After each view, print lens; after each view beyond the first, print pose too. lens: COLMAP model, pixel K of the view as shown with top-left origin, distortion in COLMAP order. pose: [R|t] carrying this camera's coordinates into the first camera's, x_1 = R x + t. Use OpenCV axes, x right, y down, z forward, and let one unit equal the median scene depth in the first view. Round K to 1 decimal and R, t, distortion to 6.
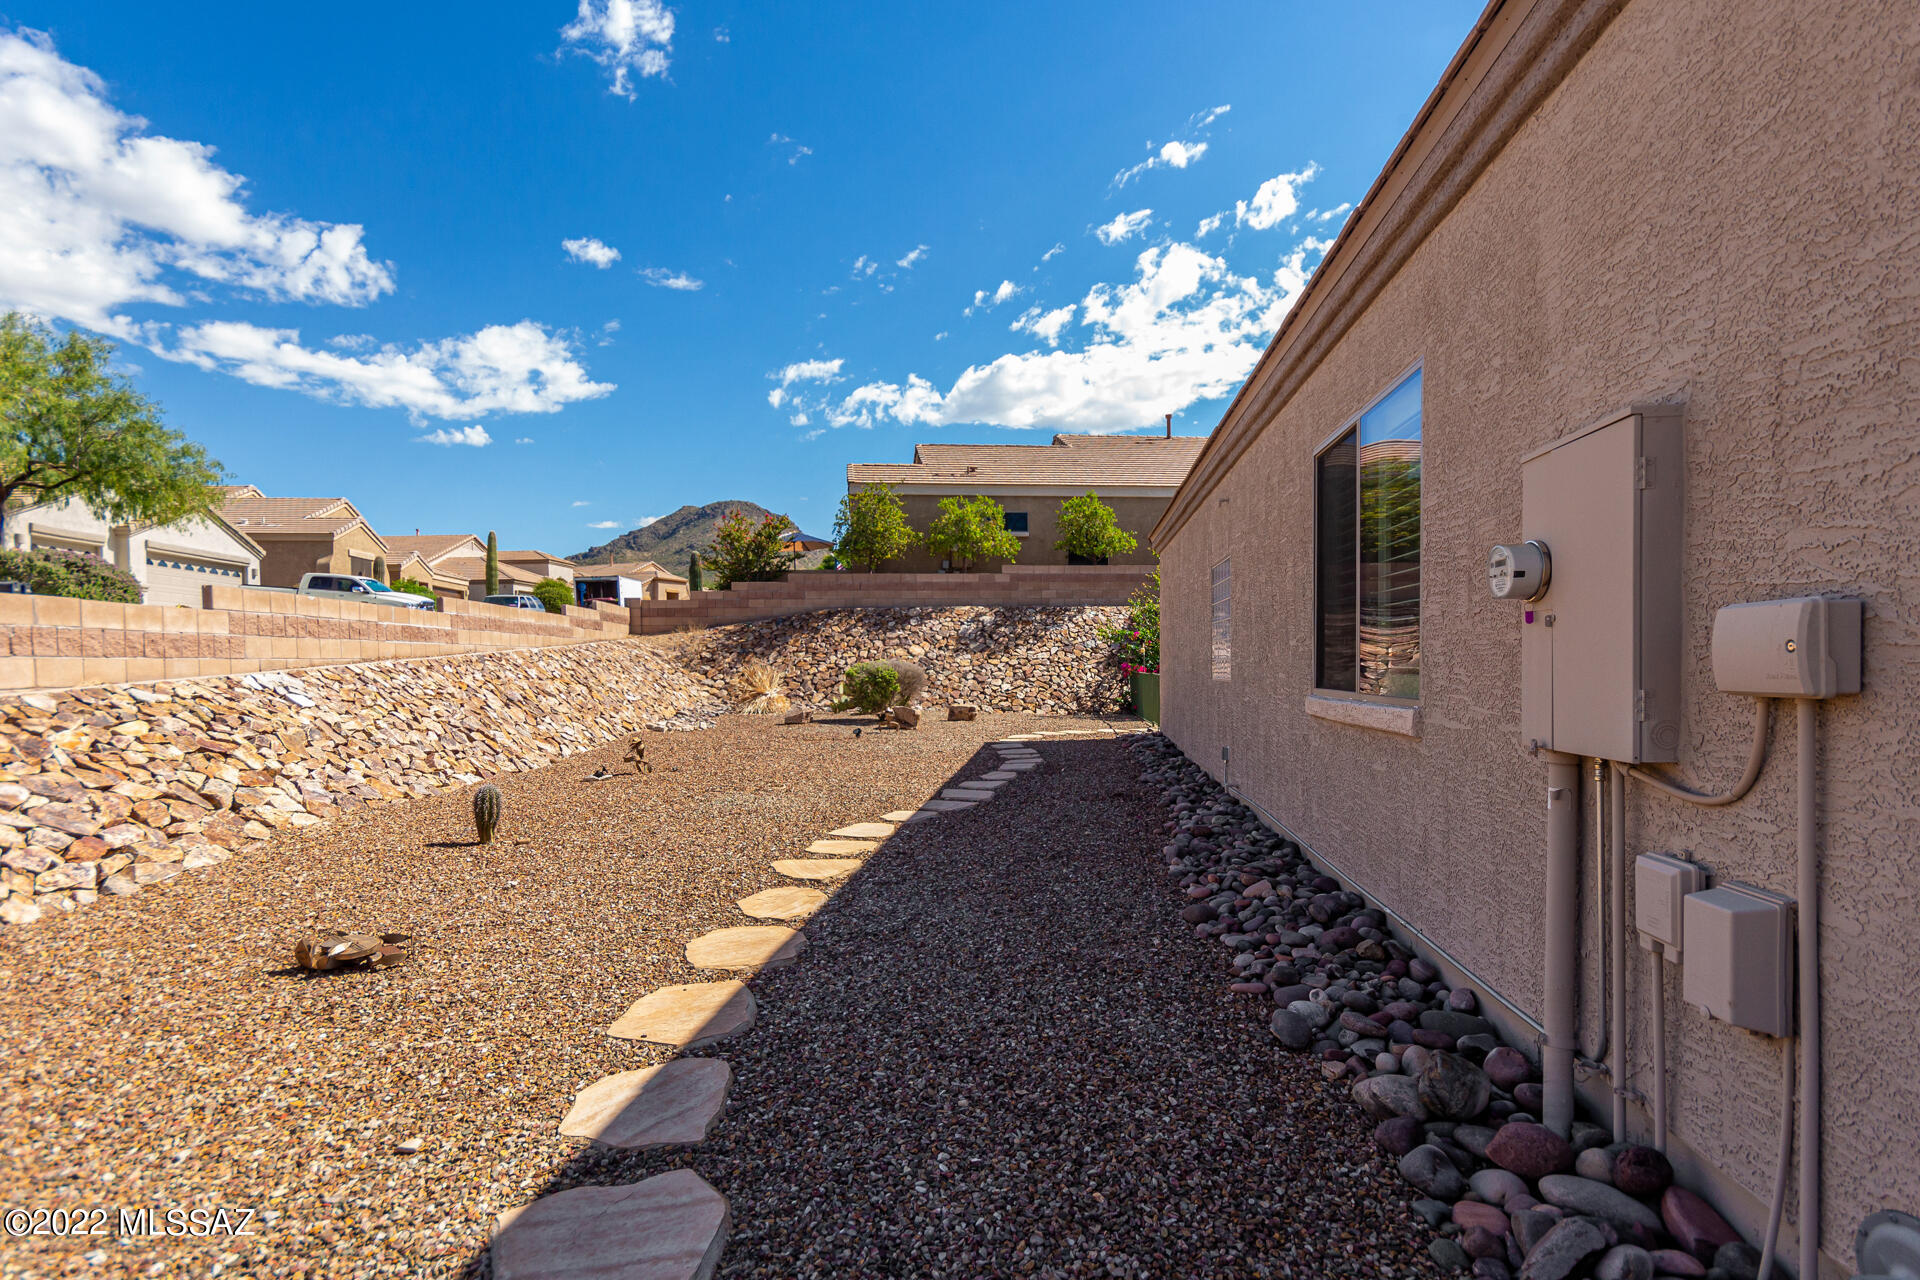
lens RADIAL K [[926.3, 0, 959.9], [0, 926.3, 685.9], [0, 0, 1]] dist [-0.000513, 0.000078]
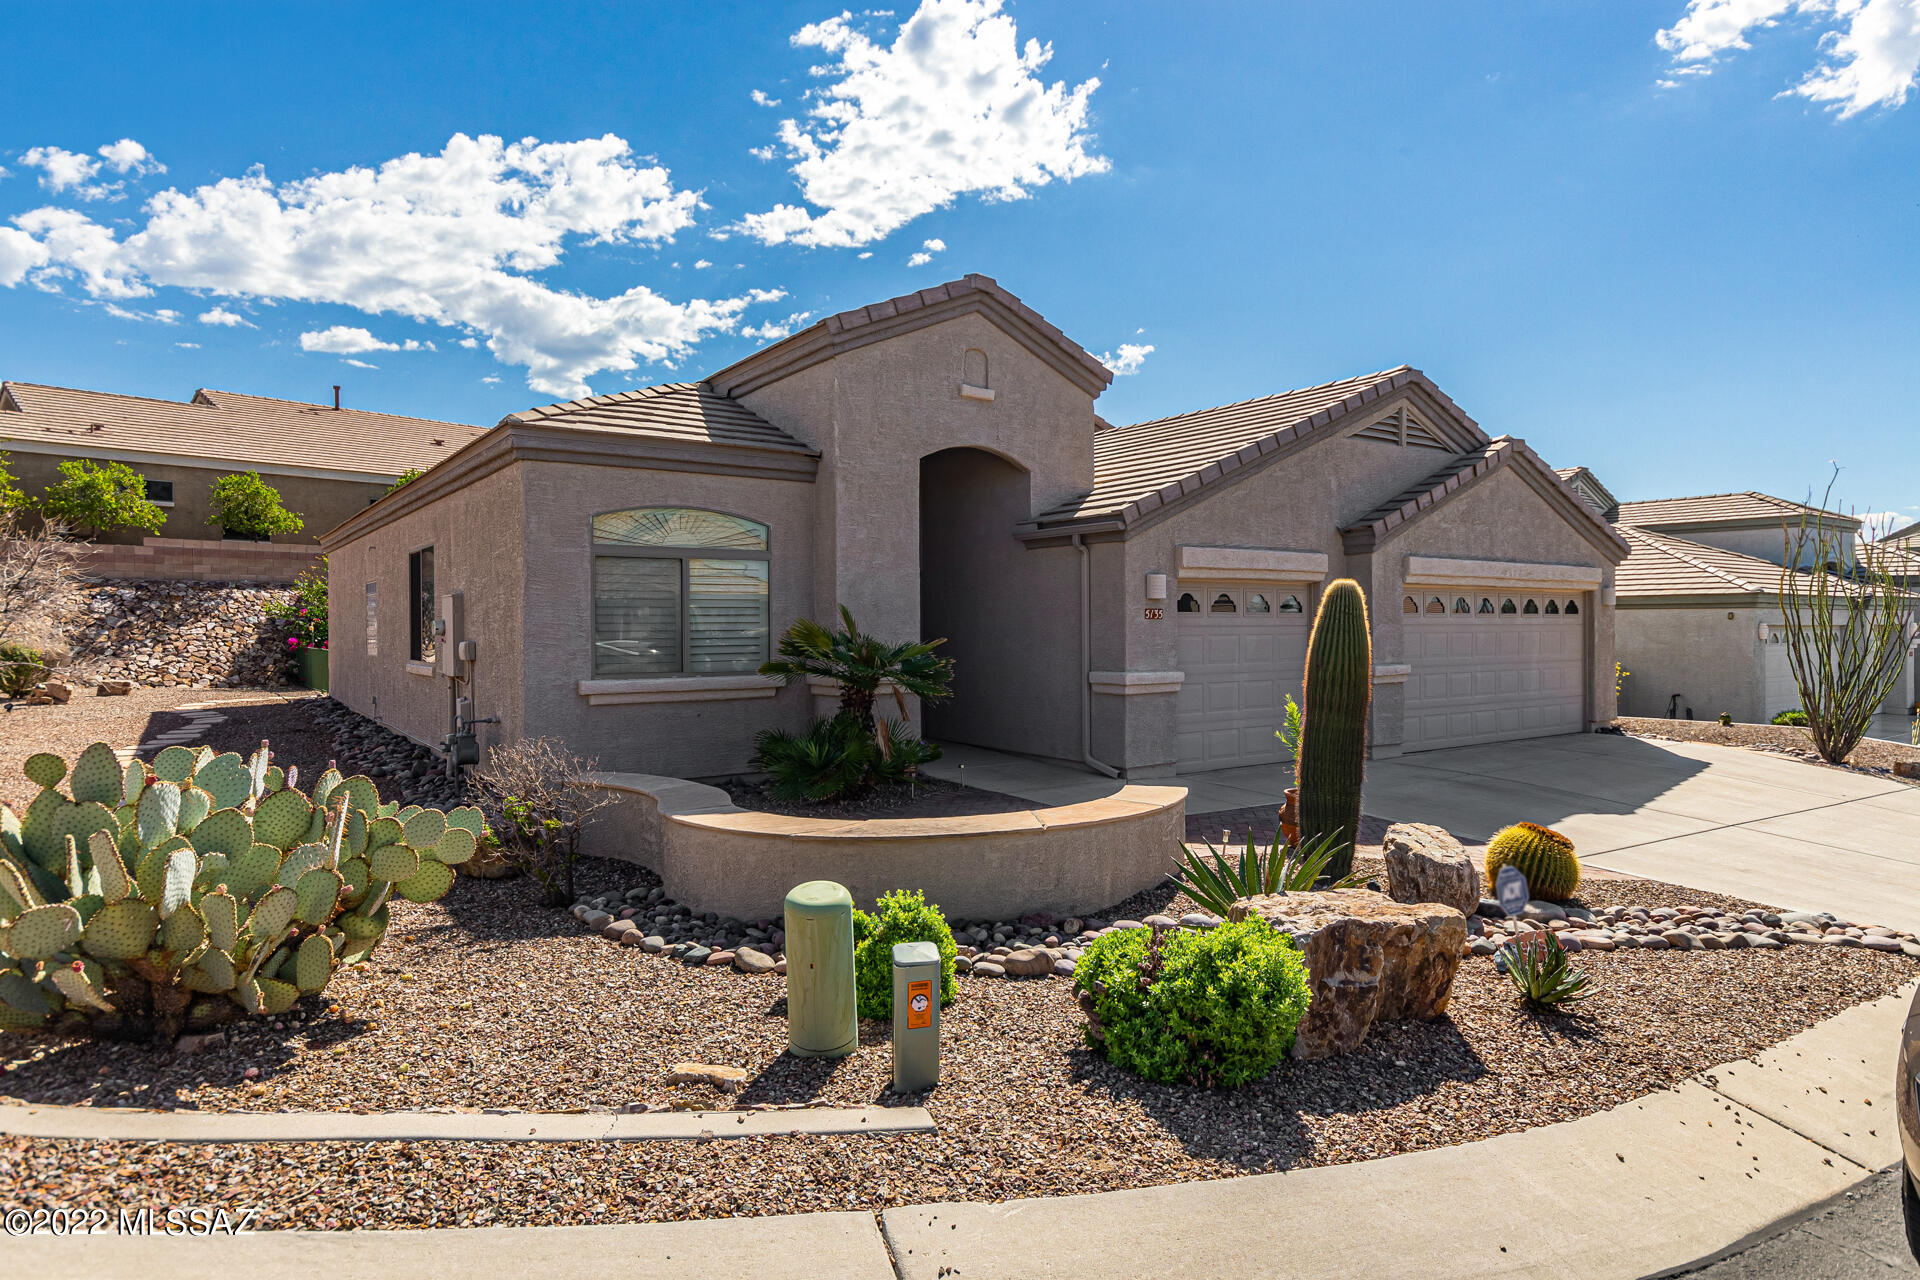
lens RADIAL K [[1096.8, 0, 960.0], [0, 1096.8, 640.0], [0, 0, 1]] dist [0.005781, -0.001729]
pose [[0.742803, -0.002883, 0.669504, -0.094587], [0.012719, 0.999871, -0.009806, -0.000815], [-0.669389, 0.015800, 0.742744, -0.441791]]
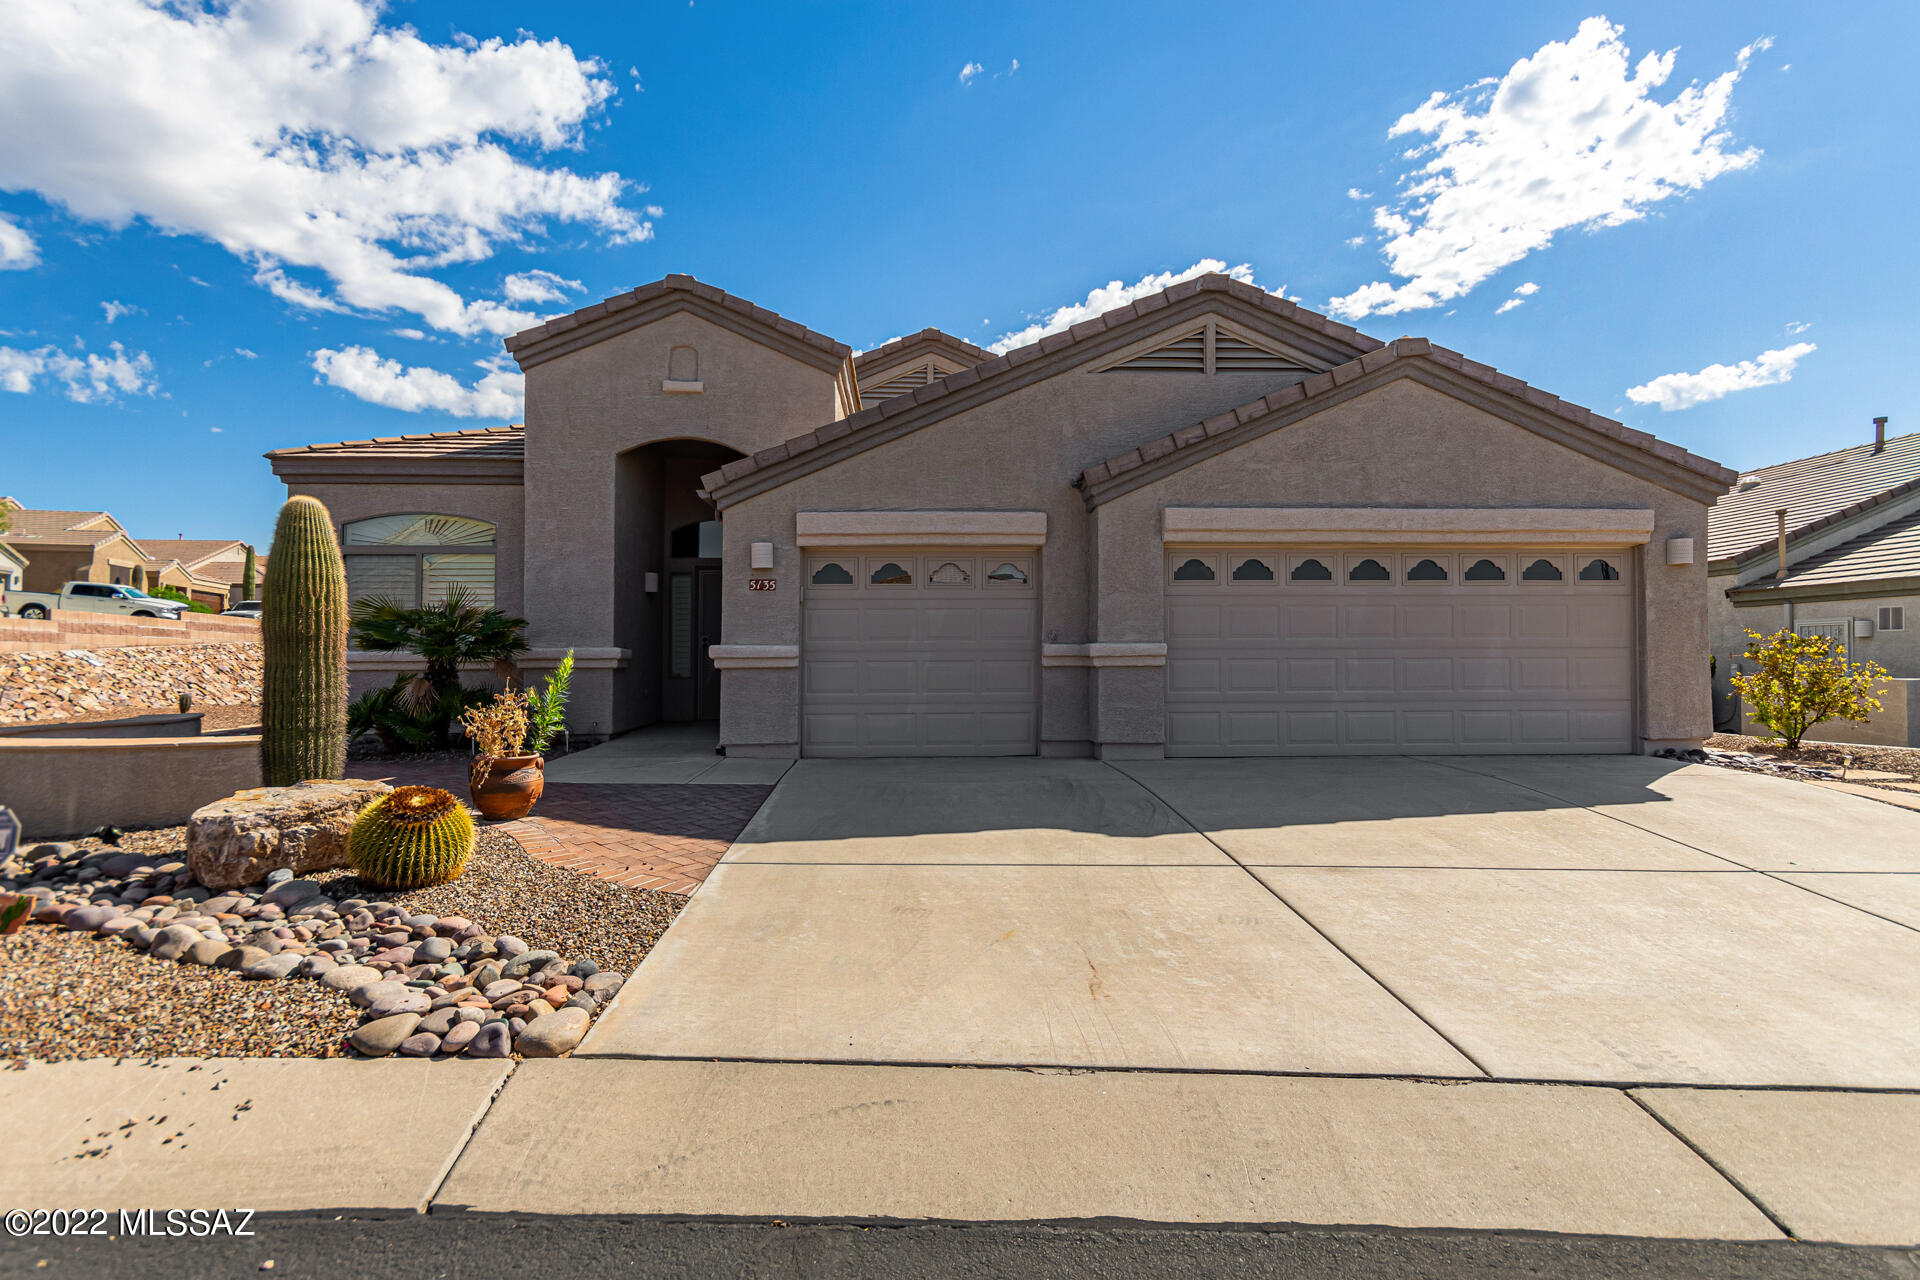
lens RADIAL K [[937.6, 0, 960.0], [0, 937.6, 640.0], [0, 0, 1]] dist [0.010238, 0.000716]
pose [[0.987255, 0.008503, 0.158919, 0.337504], [0.000209, 0.998502, -0.054722, 0.030503], [-0.159146, 0.054058, 0.985774, -0.545276]]
